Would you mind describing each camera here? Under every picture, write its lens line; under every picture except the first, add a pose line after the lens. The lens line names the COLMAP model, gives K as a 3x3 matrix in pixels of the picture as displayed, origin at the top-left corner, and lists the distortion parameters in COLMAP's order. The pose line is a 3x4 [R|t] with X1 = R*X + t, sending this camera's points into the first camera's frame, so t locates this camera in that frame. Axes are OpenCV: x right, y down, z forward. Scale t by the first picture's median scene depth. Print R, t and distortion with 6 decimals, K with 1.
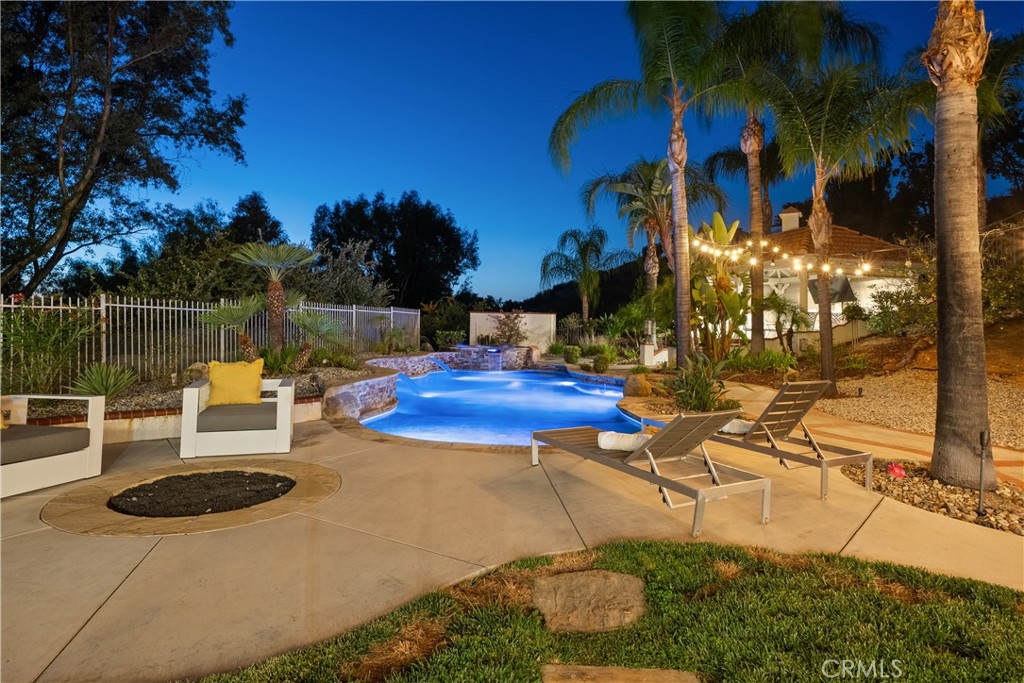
lens RADIAL K [[550.4, 0, 541.0], [0, 550.4, 299.3], [0, 0, 1]] dist [-0.001250, 0.000911]
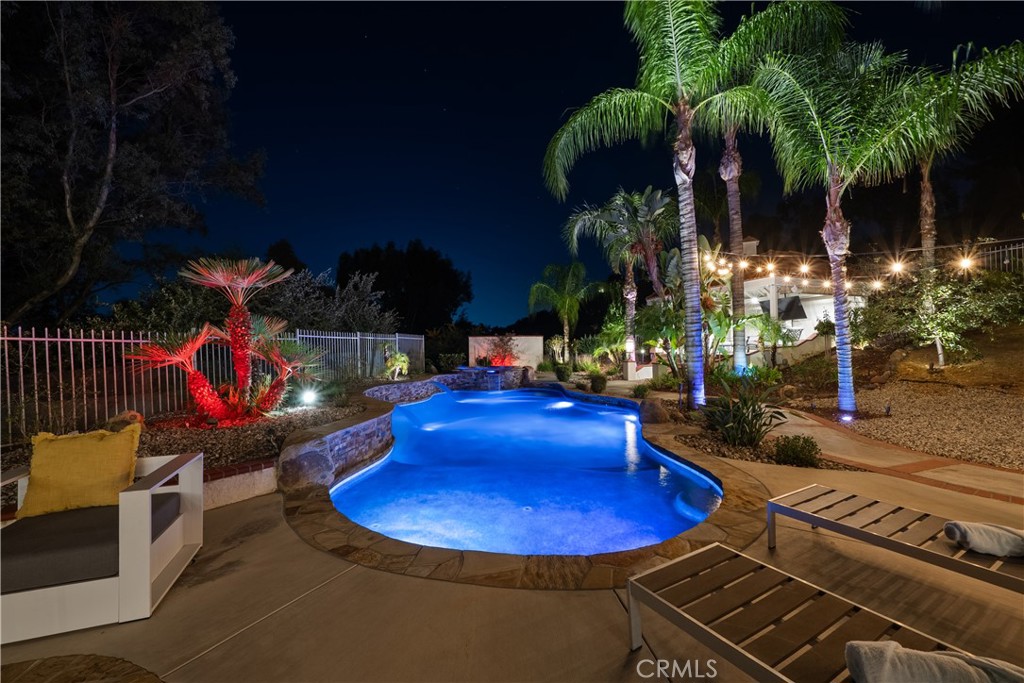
lens RADIAL K [[401.5, 0, 512.3], [0, 401.5, 342.2], [0, 0, 1]] dist [0.003146, 0.000075]
pose [[0.999611, -0.025094, -0.012200, -0.035522], [0.025566, 0.998861, 0.040291, 0.004716], [0.011175, -0.040587, 0.999114, 0.213278]]
